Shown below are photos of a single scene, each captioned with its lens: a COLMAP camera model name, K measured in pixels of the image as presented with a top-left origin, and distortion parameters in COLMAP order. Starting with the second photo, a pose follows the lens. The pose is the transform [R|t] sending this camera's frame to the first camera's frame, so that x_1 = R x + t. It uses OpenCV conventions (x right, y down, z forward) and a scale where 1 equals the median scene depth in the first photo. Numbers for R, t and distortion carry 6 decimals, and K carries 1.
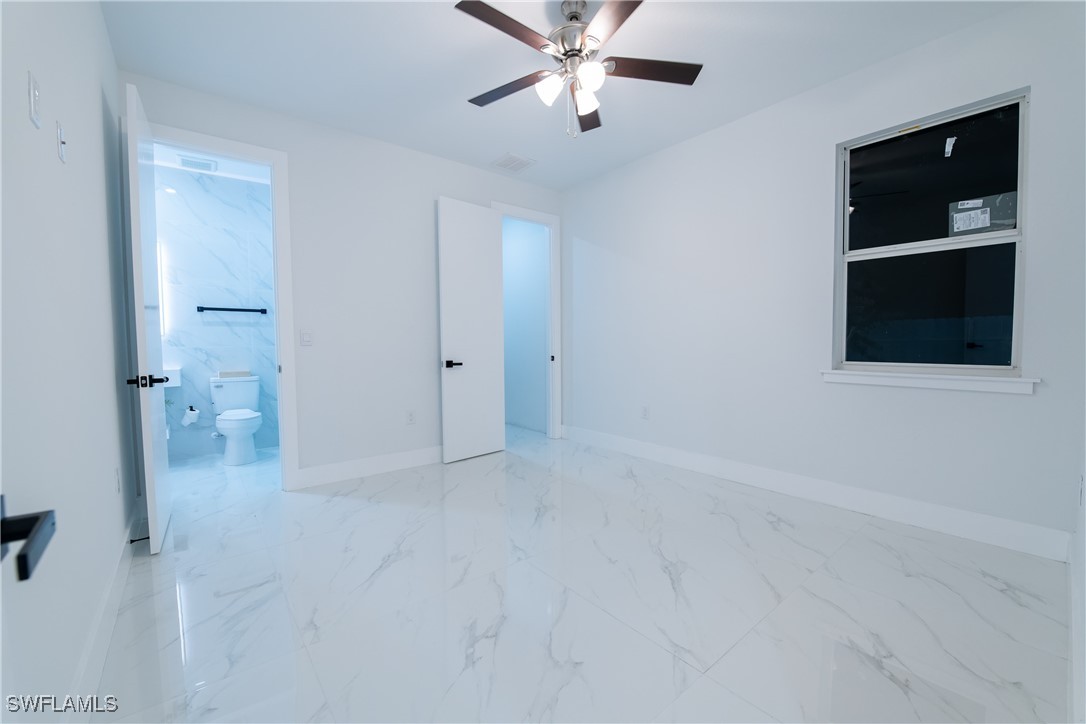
lens RADIAL K [[433.1, 0, 542.6], [0, 433.1, 364.9], [0, 0, 1]] dist [-0.016201, -0.001389]
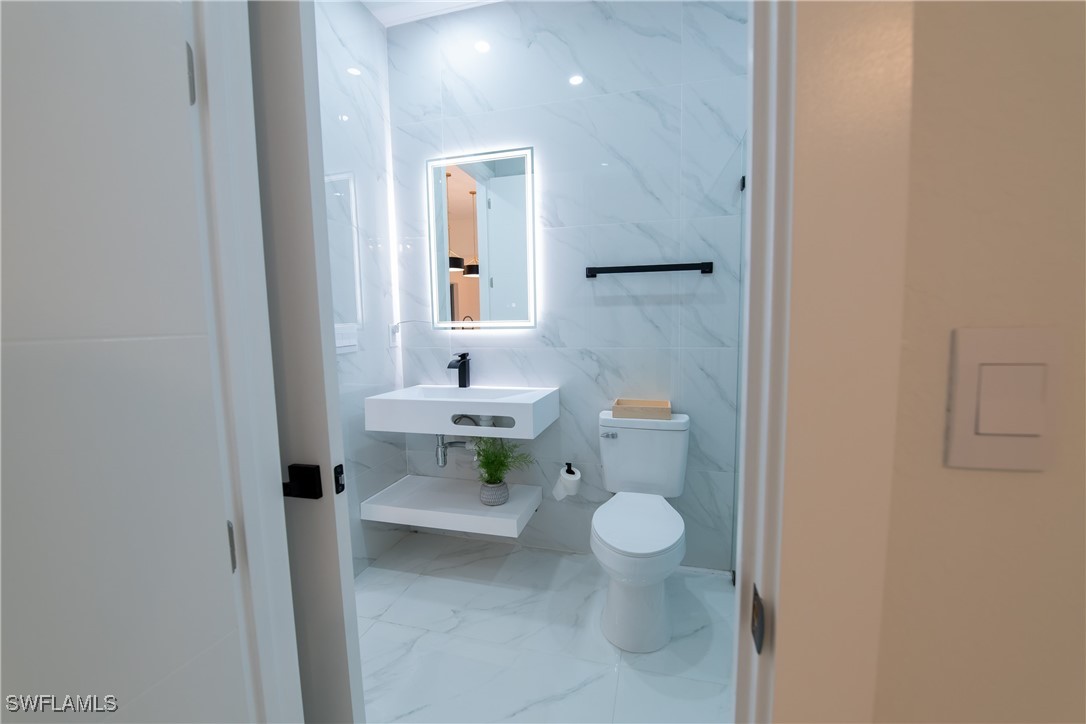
lens RADIAL K [[433.1, 0, 543.2], [0, 433.1, 364.8], [0, 0, 1]] dist [-0.016201, -0.001389]
pose [[0.595136, 0.070596, -0.800518, -0.419082], [-0.030620, 0.997403, 0.065194, -0.053733], [0.803041, -0.014287, 0.595752, 0.648773]]
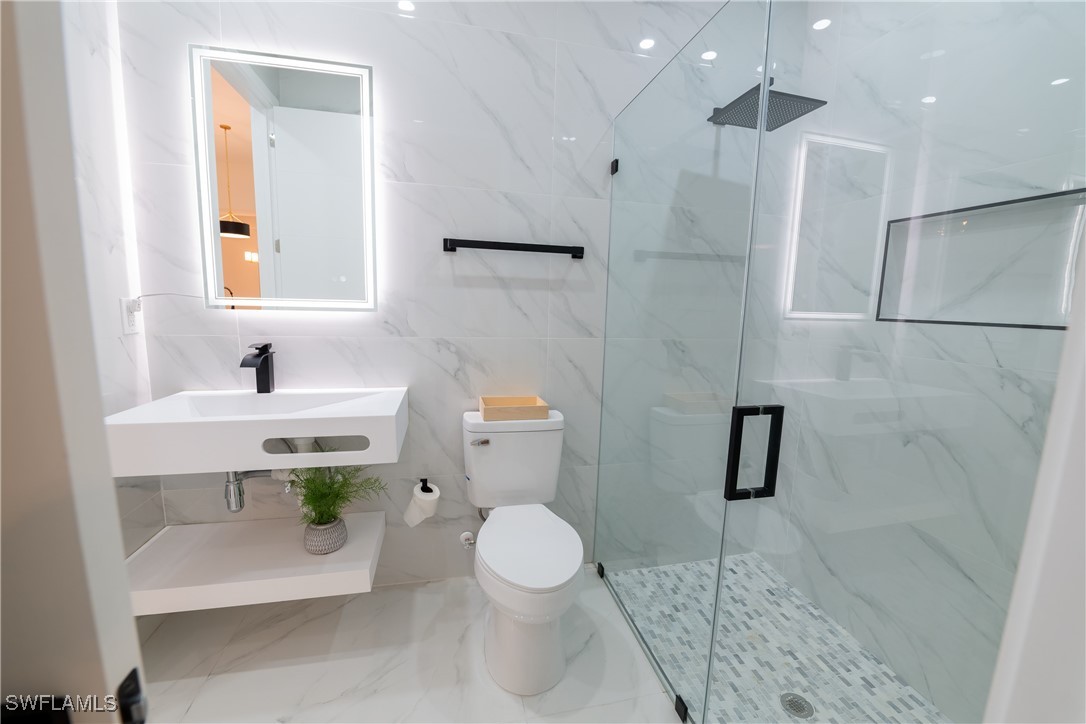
lens RADIAL K [[433.1, 0, 544.7], [0, 433.1, 363.6], [0, 0, 1]] dist [-0.016201, -0.001389]
pose [[0.901519, 0.084522, -0.424405, -0.530058], [-0.052233, 0.994823, 0.087170, -0.058242], [0.429576, -0.056417, 0.901267, 0.657444]]
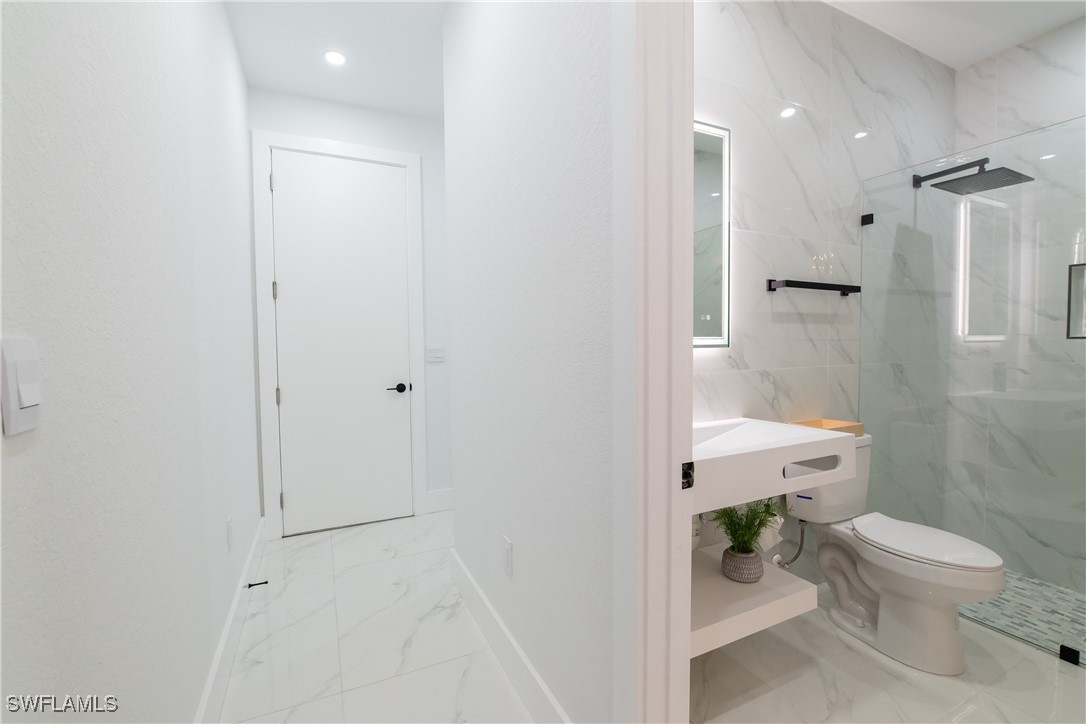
lens RADIAL K [[468.1, 0, 536.6], [0, 468.1, 366.8], [0, 0, 1]] dist [-0.019350, -0.000733]
pose [[0.973130, -0.000851, -0.230253, -0.917809], [-0.001305, 0.999957, -0.009211, -0.039440], [0.230251, 0.009264, 0.973087, 0.464914]]
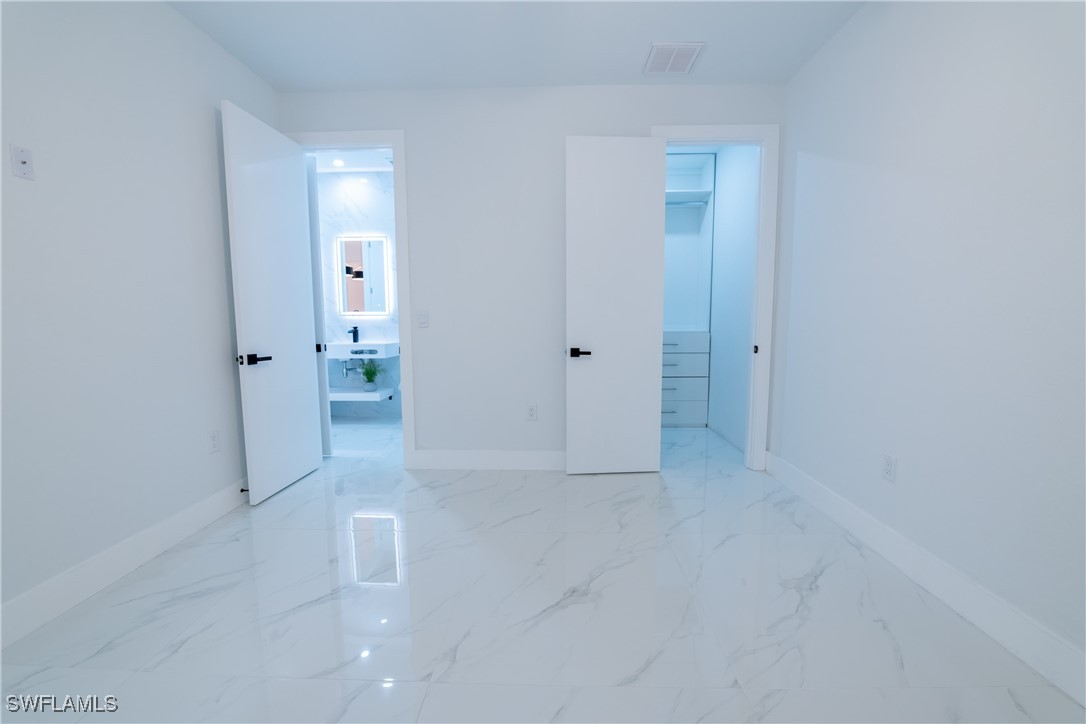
lens RADIAL K [[433.1, 0, 534.0], [0, 433.1, 364.4], [0, 0, 1]] dist [-0.016201, -0.001389]
pose [[0.757299, 0.076028, -0.648628, 0.219408], [-0.037641, 0.996631, 0.072872, -0.031584], [0.651983, -0.030771, 0.757609, 0.317615]]
